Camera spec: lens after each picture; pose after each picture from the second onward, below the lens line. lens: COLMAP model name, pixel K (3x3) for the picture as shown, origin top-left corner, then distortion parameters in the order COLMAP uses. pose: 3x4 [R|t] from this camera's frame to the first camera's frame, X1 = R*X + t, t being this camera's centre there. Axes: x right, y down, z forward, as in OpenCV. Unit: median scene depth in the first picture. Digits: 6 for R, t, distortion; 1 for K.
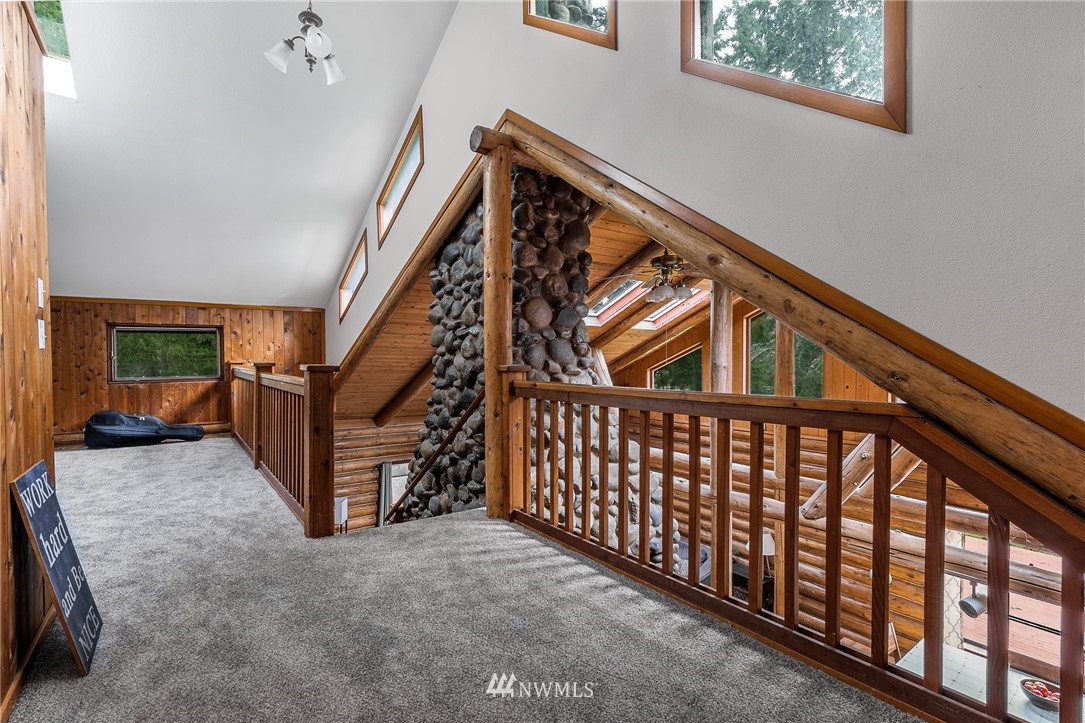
lens RADIAL K [[497.5, 0, 537.7], [0, 497.5, 364.6], [0, 0, 1]] dist [0.000403, -0.000071]
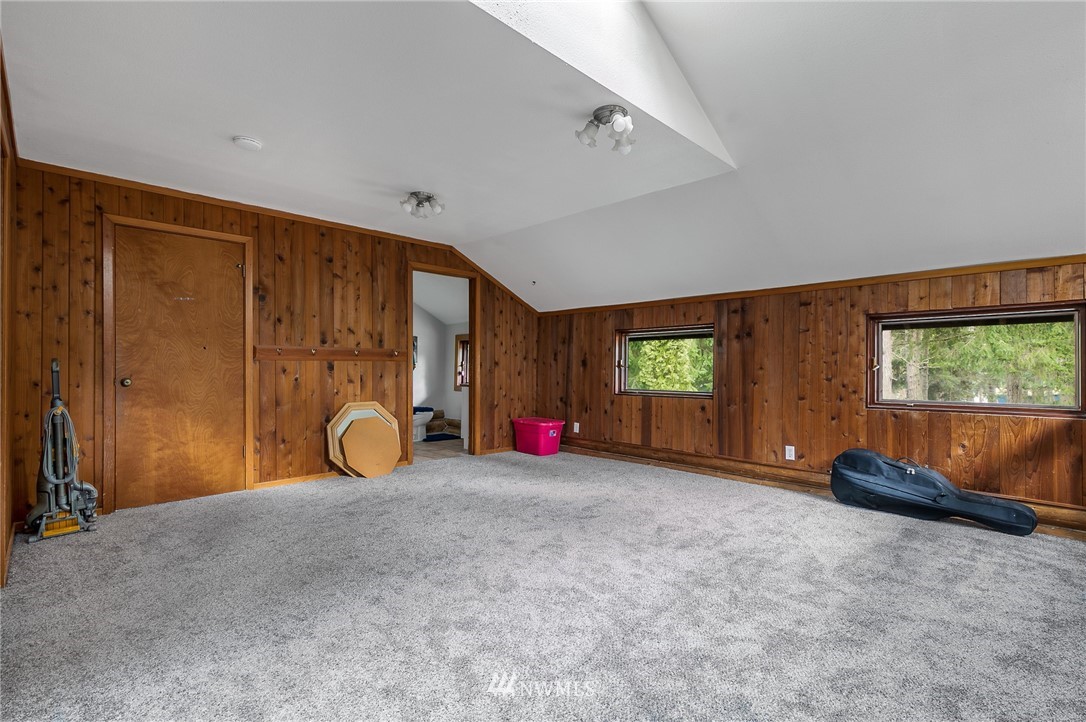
lens RADIAL K [[498.0, 0, 538.5], [0, 498.0, 364.2], [0, 0, 1]] dist [0.000403, -0.000071]
pose [[0.120784, 0.003131, -0.992674, -0.260922], [-0.015564, 0.999878, 0.001260, -0.012273], [0.992557, 0.015298, 0.120818, 0.485670]]
